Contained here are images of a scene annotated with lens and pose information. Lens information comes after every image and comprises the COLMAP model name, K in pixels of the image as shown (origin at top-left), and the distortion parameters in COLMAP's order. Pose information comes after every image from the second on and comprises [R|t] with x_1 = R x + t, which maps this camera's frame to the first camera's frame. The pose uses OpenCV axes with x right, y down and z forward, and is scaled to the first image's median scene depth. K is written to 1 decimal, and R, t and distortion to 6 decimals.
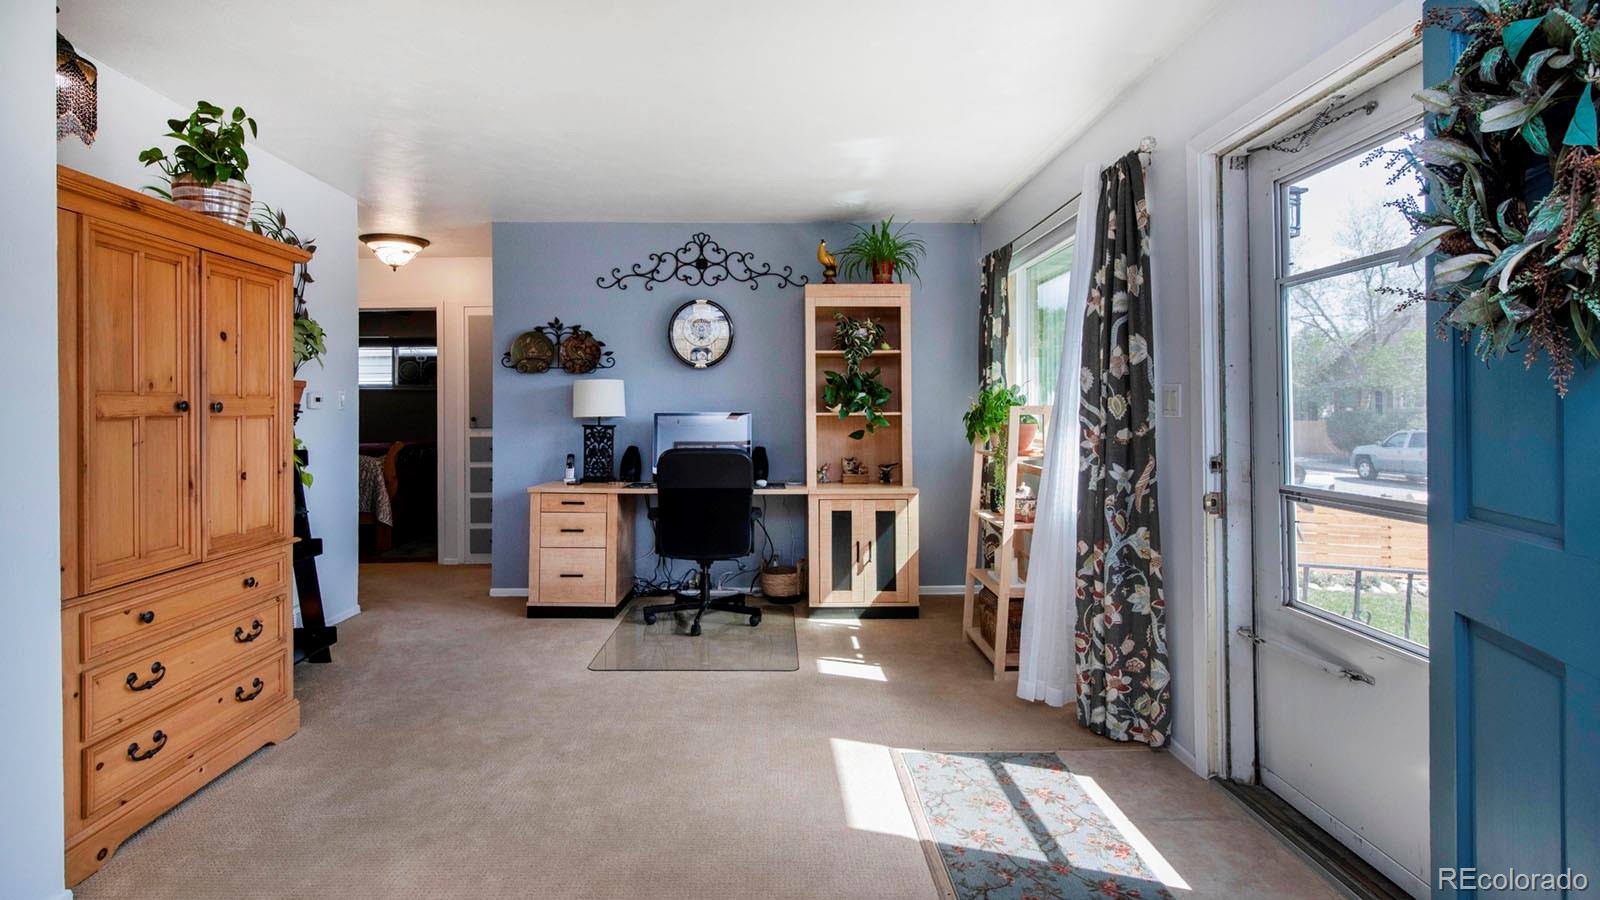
lens RADIAL K [[735.2, 0, 762.9], [0, 735.2, 428.1], [0, 0, 1]] dist [-0.001885, -0.002663]
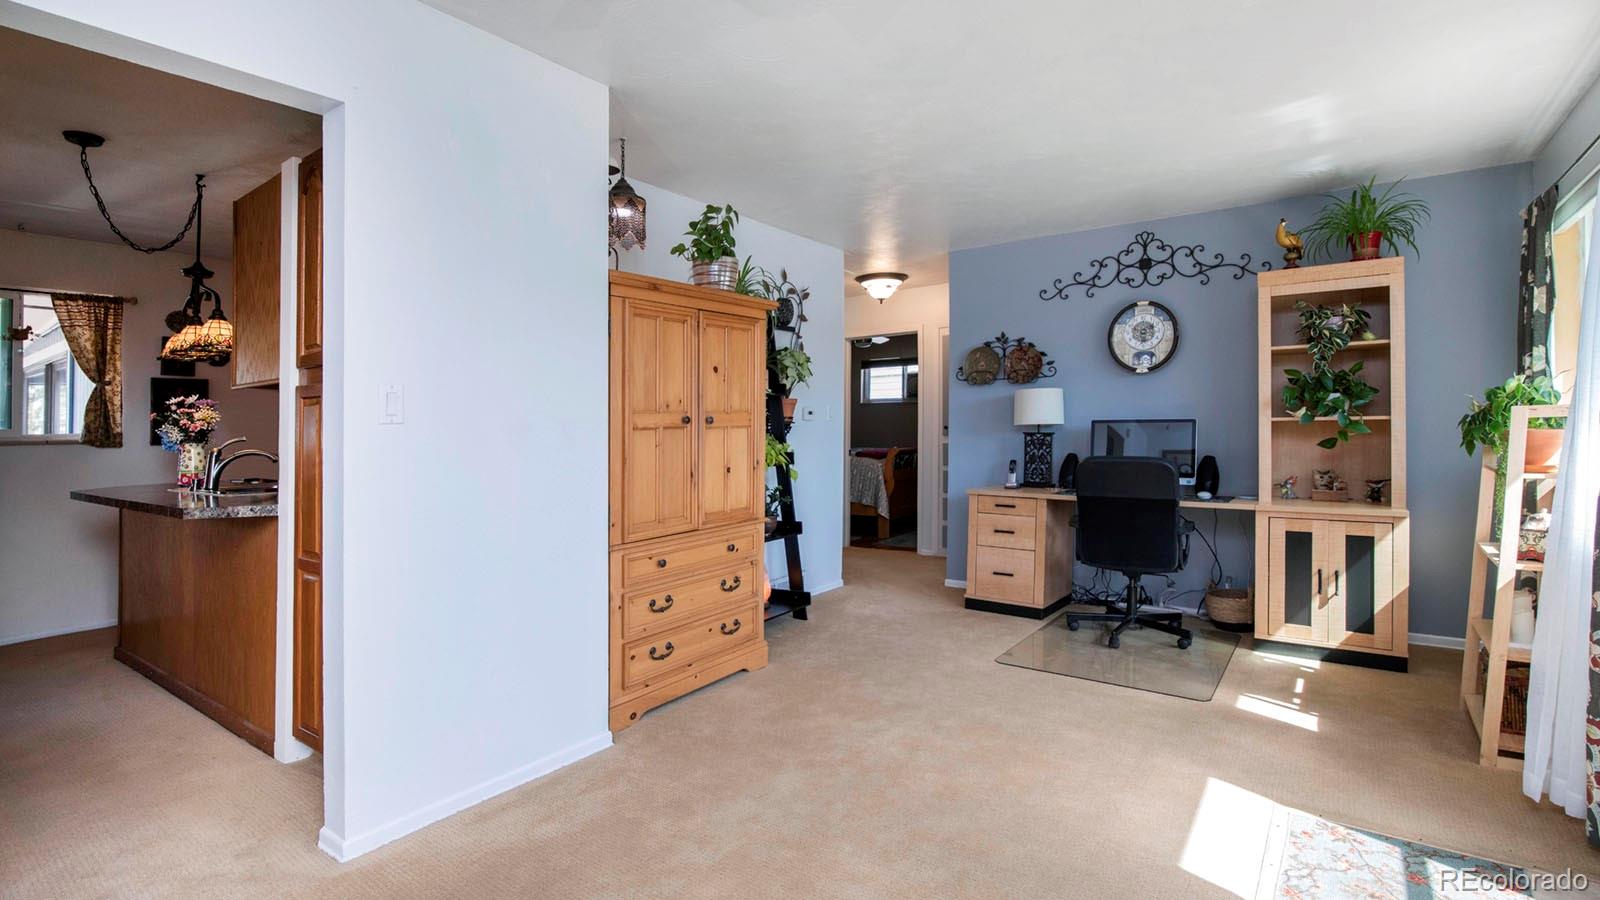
lens RADIAL K [[735.2, 0, 854.5], [0, 735.2, 421.0], [0, 0, 1]] dist [-0.001885, -0.002663]
pose [[0.823716, -0.011591, -0.566884, 0.215312], [0.000157, 0.999796, -0.020214, 0.000922], [0.567003, 0.016562, 0.823549, -0.002665]]
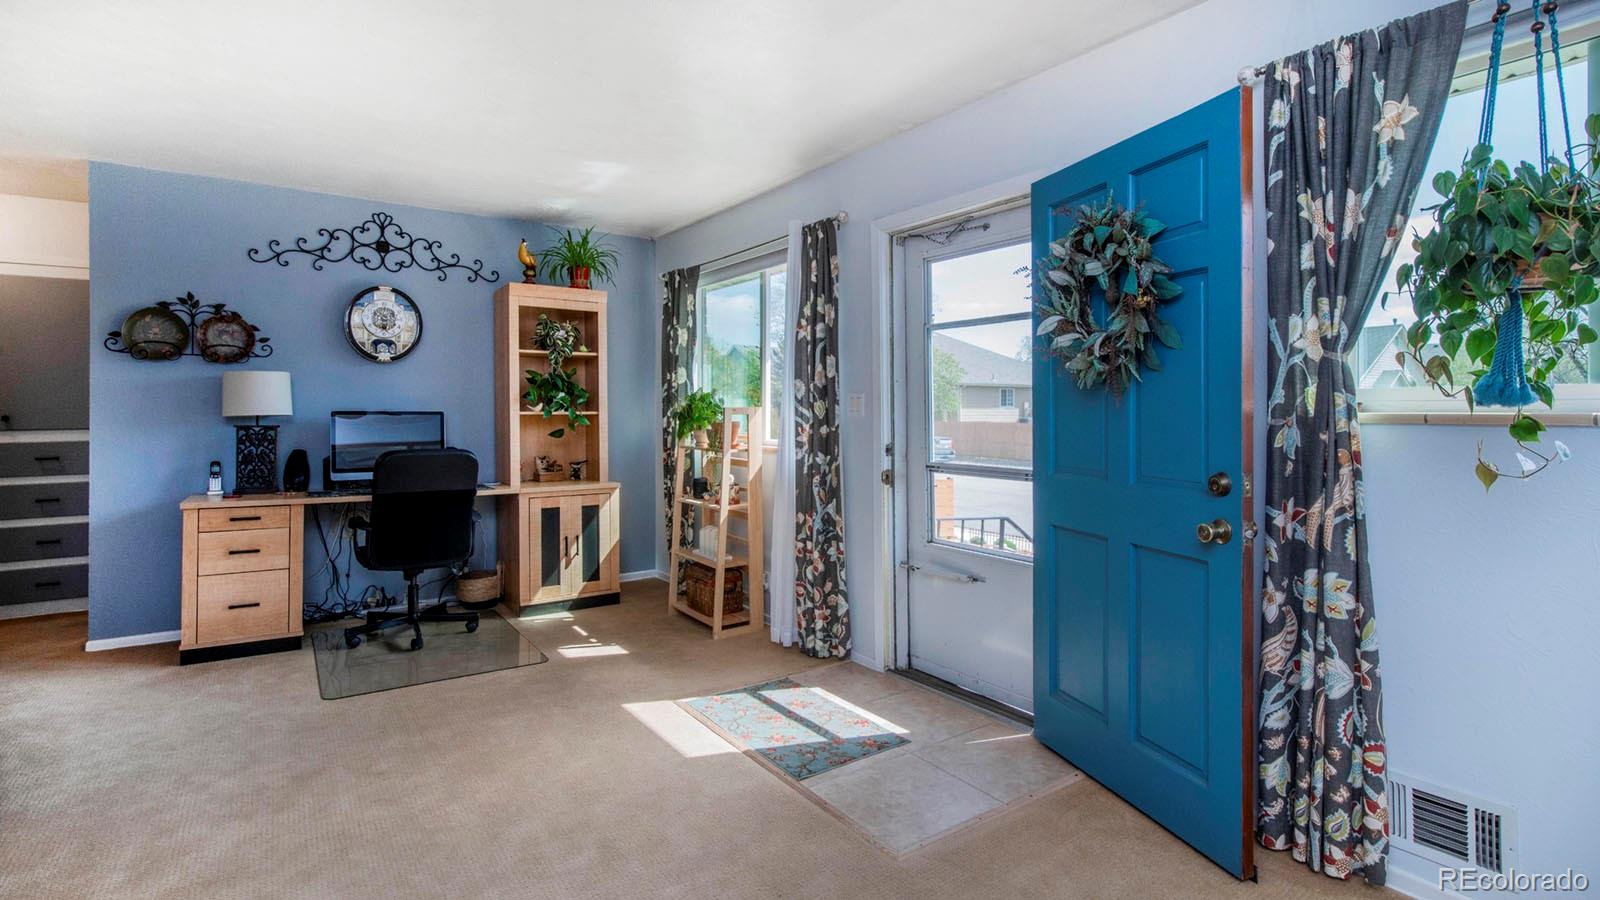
lens RADIAL K [[793.4, 0, 768.8], [0, 793.4, 425.3], [0, 0, 1]] dist [-0.014476, 0.000295]
pose [[0.814759, -0.006412, 0.579764, -0.370151], [0.007814, 0.999969, 0.000077, -0.000161], [-0.579747, 0.004467, 0.814785, -0.097069]]
